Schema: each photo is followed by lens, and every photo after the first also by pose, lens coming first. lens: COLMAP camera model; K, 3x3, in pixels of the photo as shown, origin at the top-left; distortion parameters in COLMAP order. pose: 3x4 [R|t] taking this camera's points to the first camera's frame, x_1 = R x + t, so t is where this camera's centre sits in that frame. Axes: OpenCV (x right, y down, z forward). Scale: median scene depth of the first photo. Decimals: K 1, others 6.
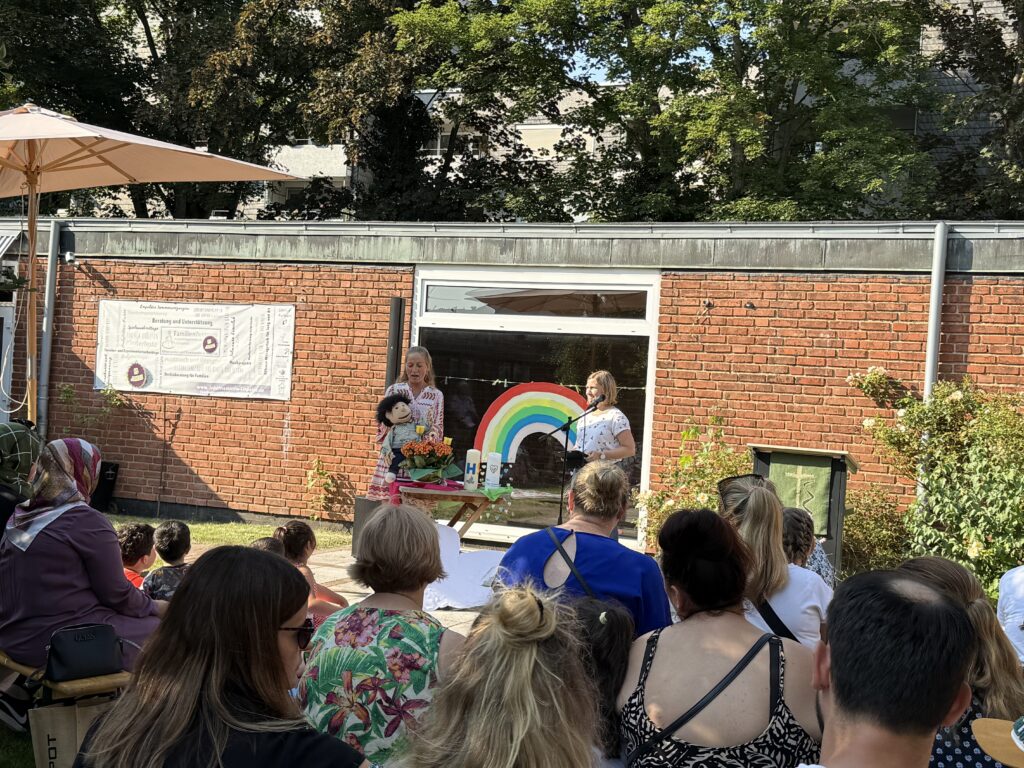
lens RADIAL K [[1388.4, 0, 512.0], [0, 1388.4, 384.0], [0, 0, 1]] dist [0.019292, -0.012217]
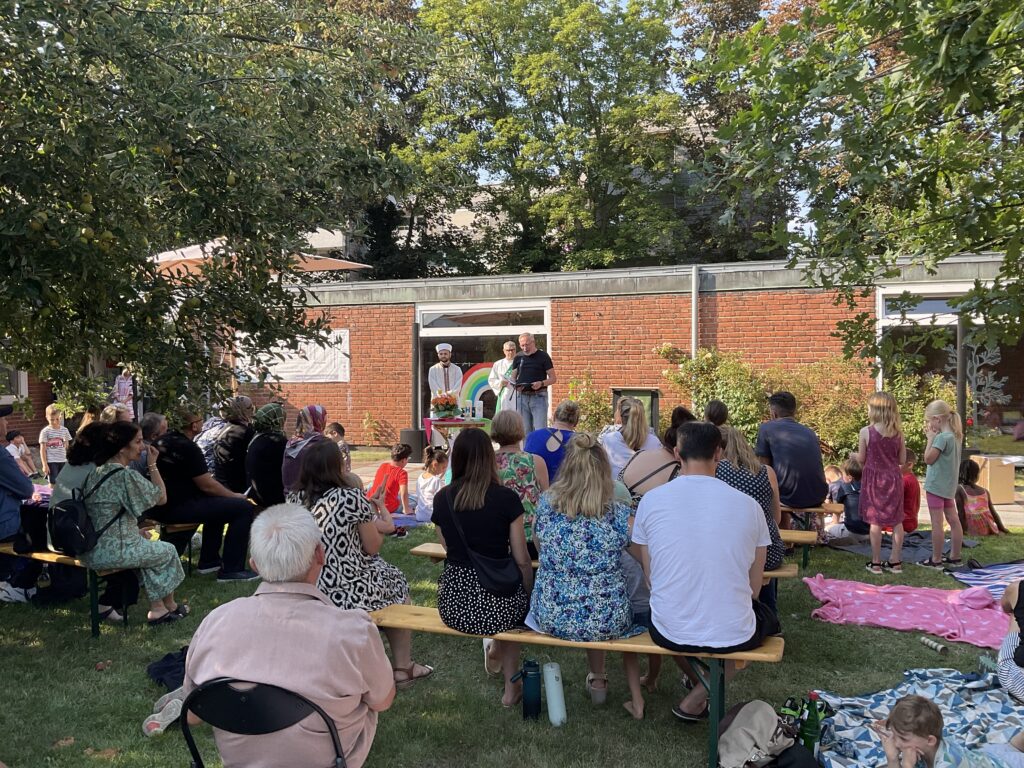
lens RADIAL K [[865.9, 0, 512.0], [0, 865.9, 384.0], [0, 0, 1]] dist [-0.003658, -0.000327]
pose [[0.993729, -0.069182, 0.087843, -0.048599], [0.066757, 0.997310, 0.030255, -0.005121], [-0.089700, -0.024201, 0.995675, -0.140262]]
